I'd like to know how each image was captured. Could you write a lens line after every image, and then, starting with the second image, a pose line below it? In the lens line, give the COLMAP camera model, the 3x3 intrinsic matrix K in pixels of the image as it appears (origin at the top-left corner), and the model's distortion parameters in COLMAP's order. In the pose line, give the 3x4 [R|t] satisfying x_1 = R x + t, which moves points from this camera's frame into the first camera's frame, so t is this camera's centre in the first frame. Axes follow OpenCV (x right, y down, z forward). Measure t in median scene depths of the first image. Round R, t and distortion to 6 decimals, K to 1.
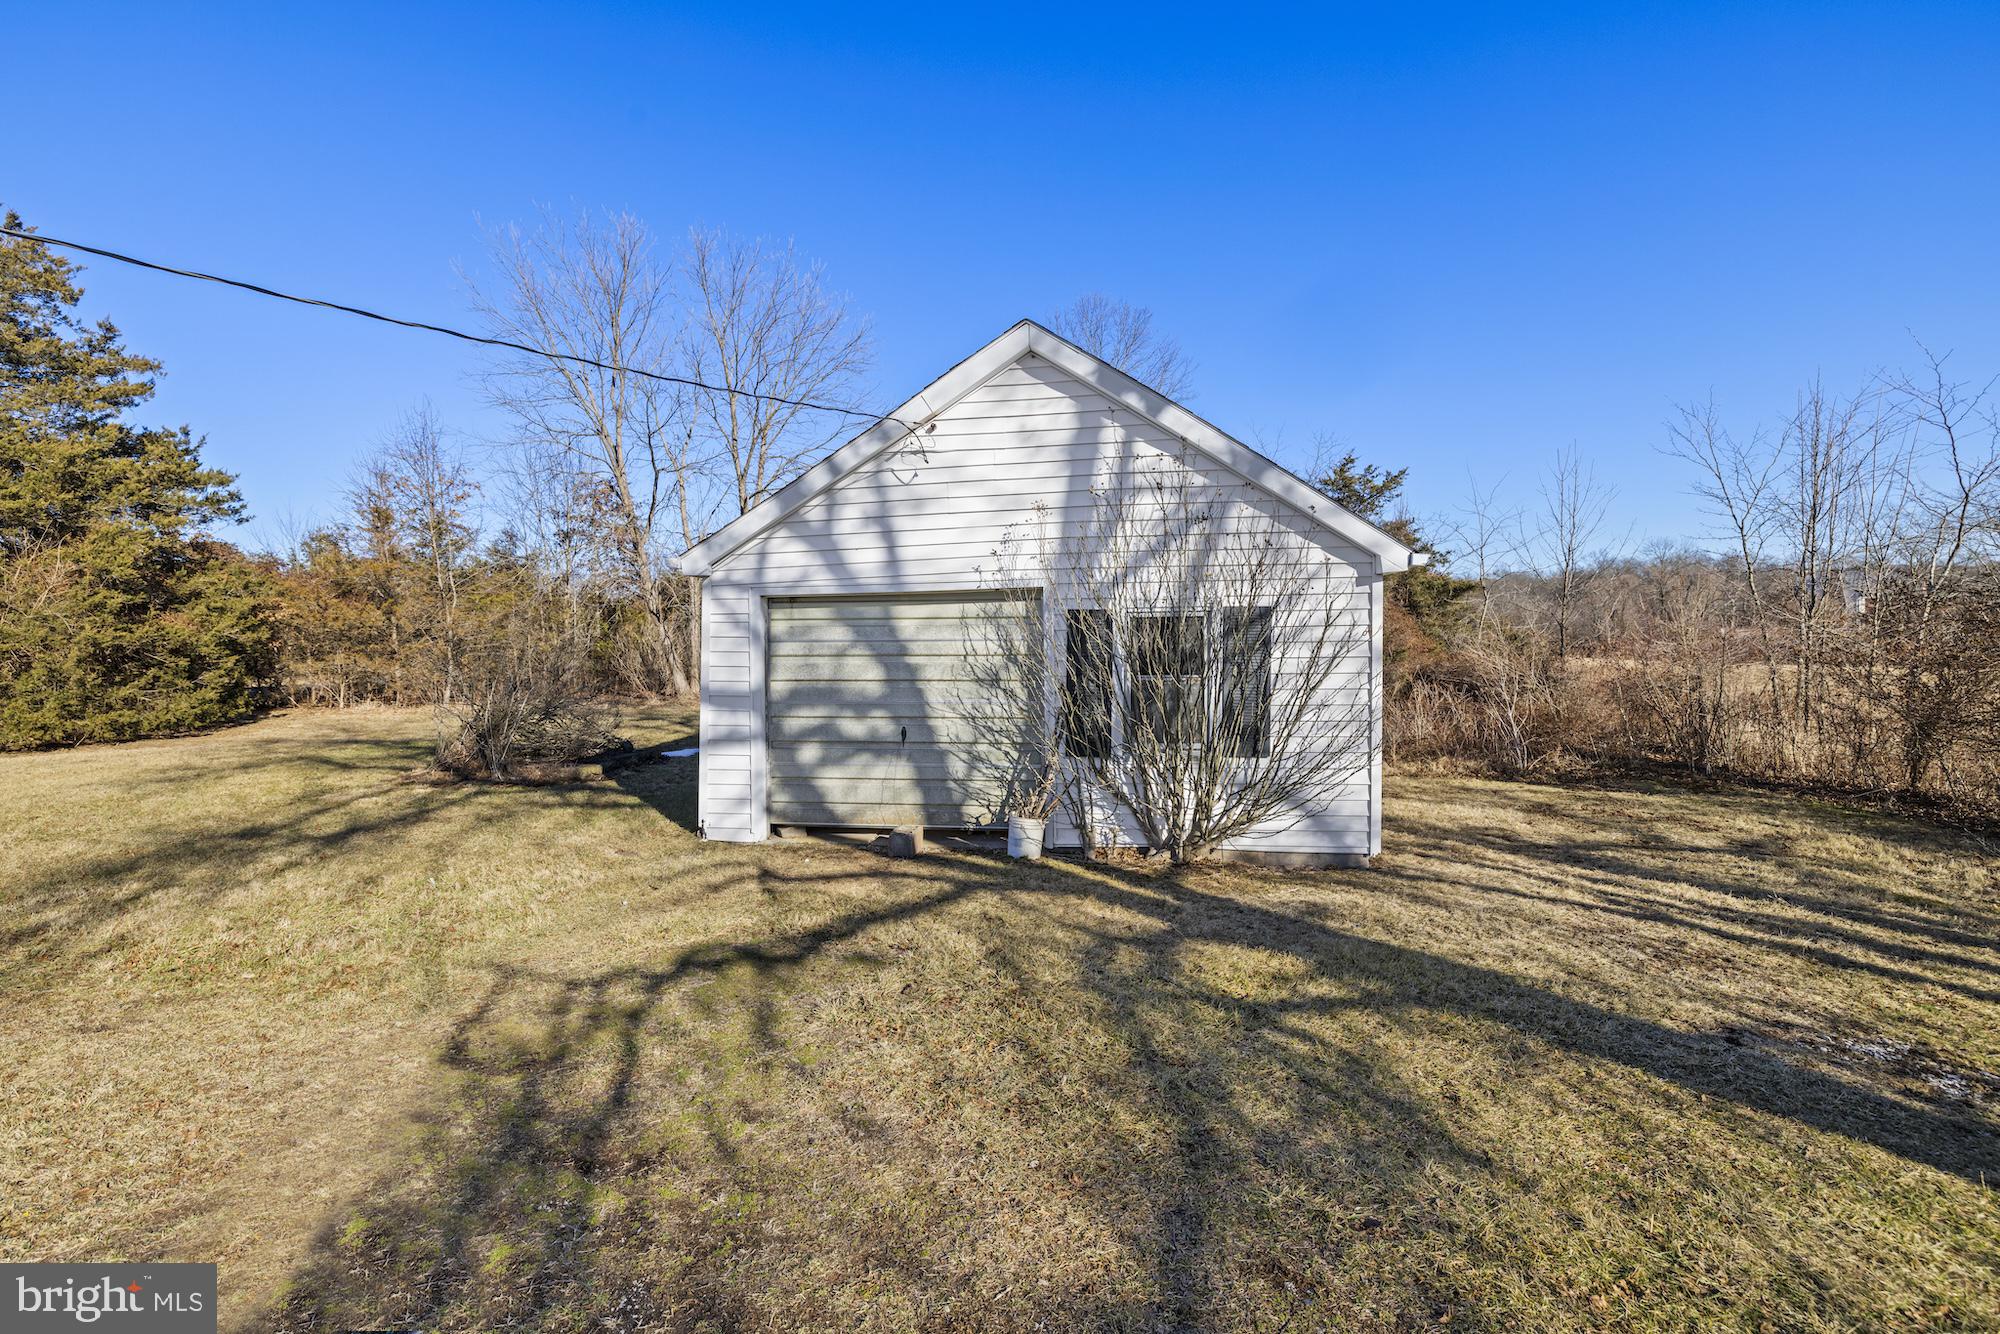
lens RADIAL K [[849.9, 0, 965.4], [0, 849.9, 614.8], [0, 0, 1]] dist [-0.000513, 0.000139]
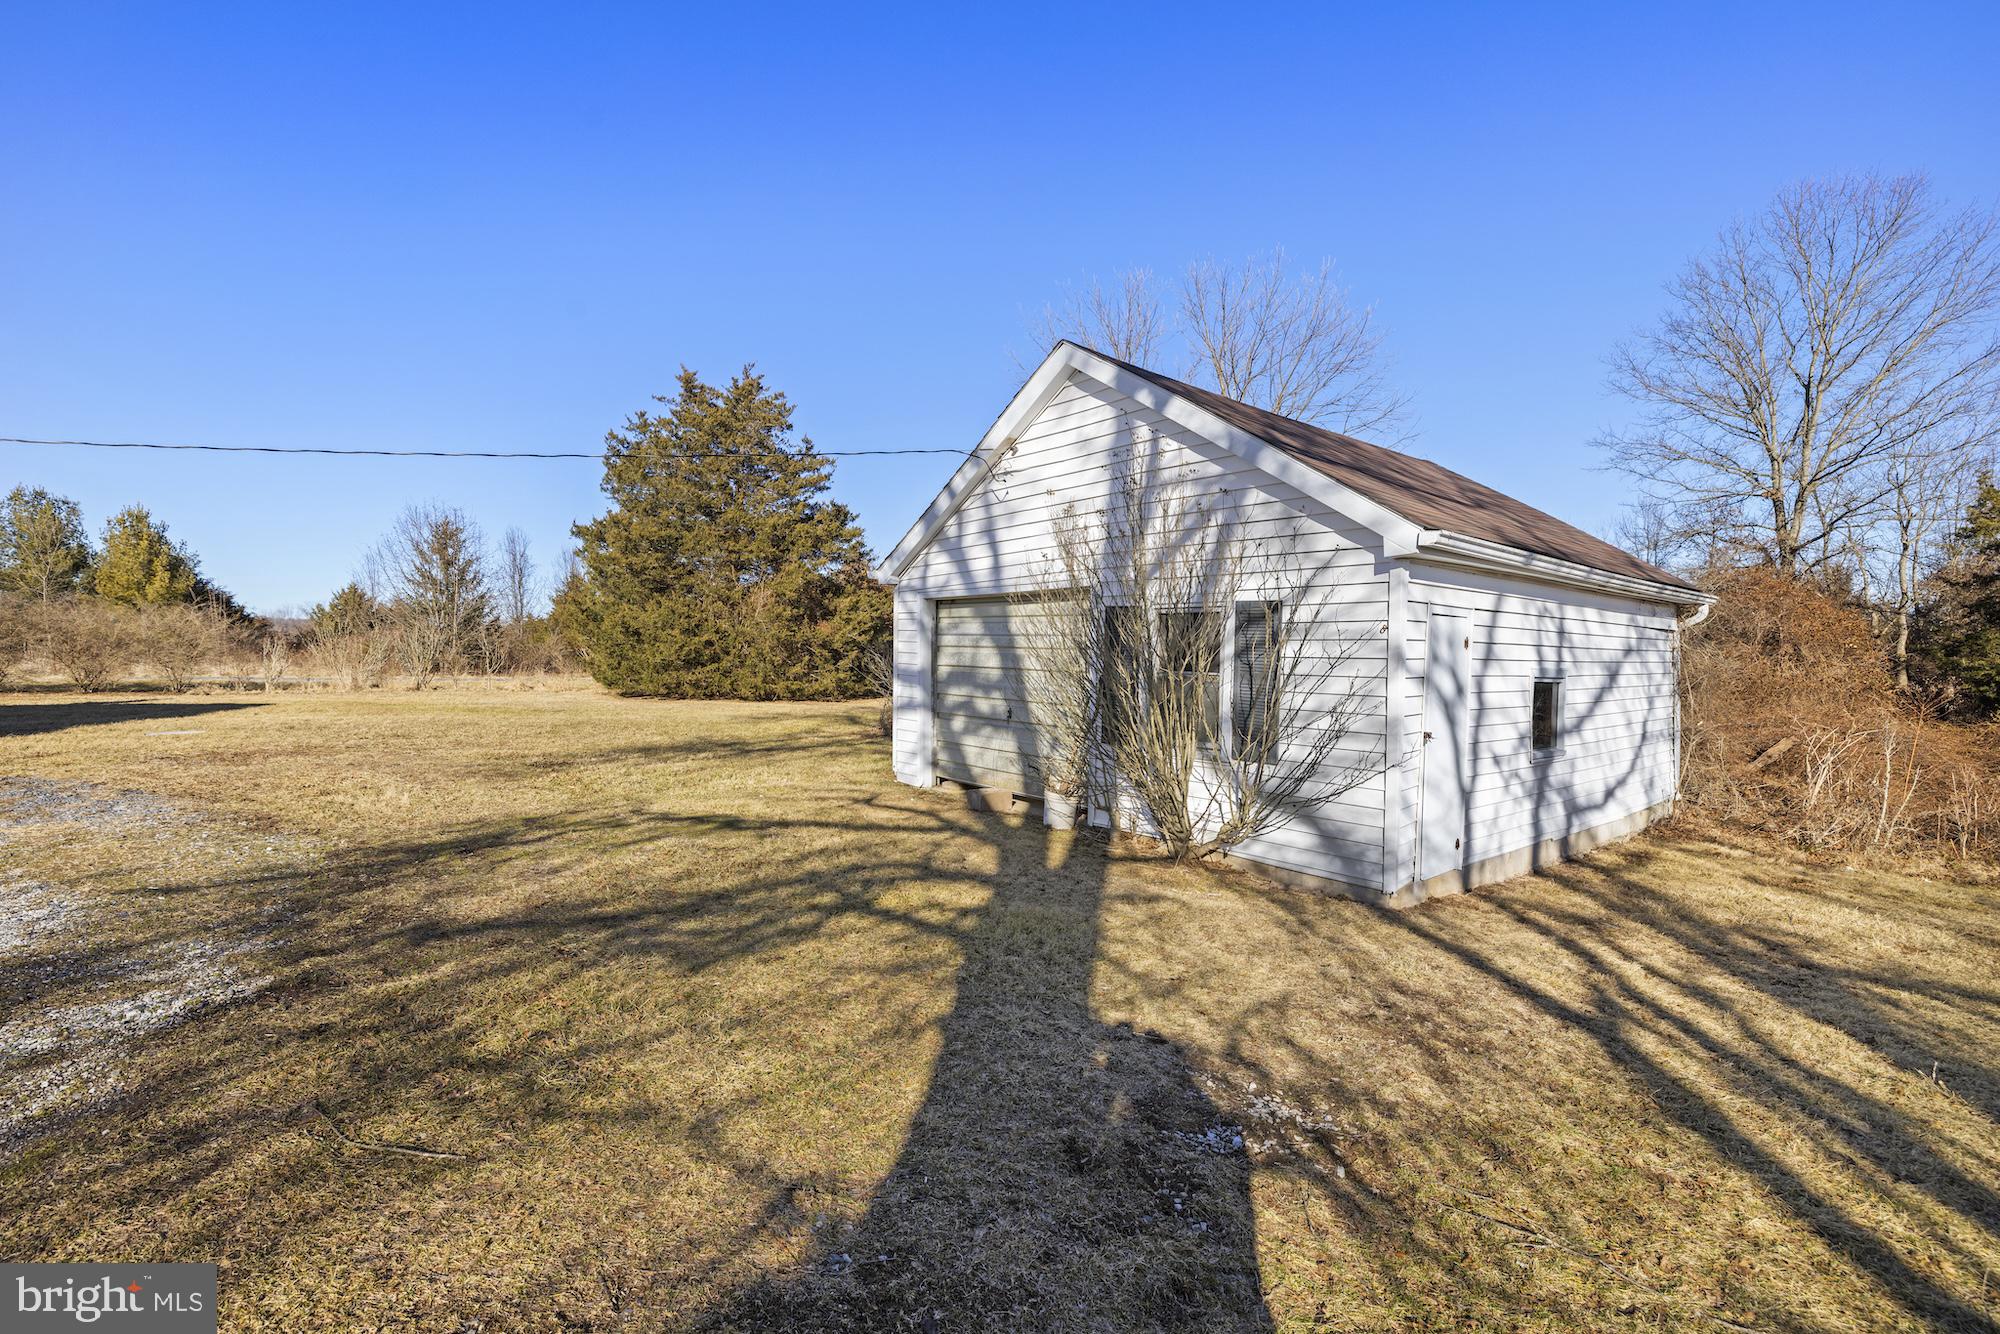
lens RADIAL K [[841.2, 0, 1024.1], [0, 841.2, 677.2], [0, 0, 1]] dist [0.000811, 0.000118]
pose [[0.760260, 0.043834, -0.648139, 0.710464], [-0.012664, 0.998531, 0.052677, 0.028576], [0.649496, -0.031840, 0.759698, 0.122063]]
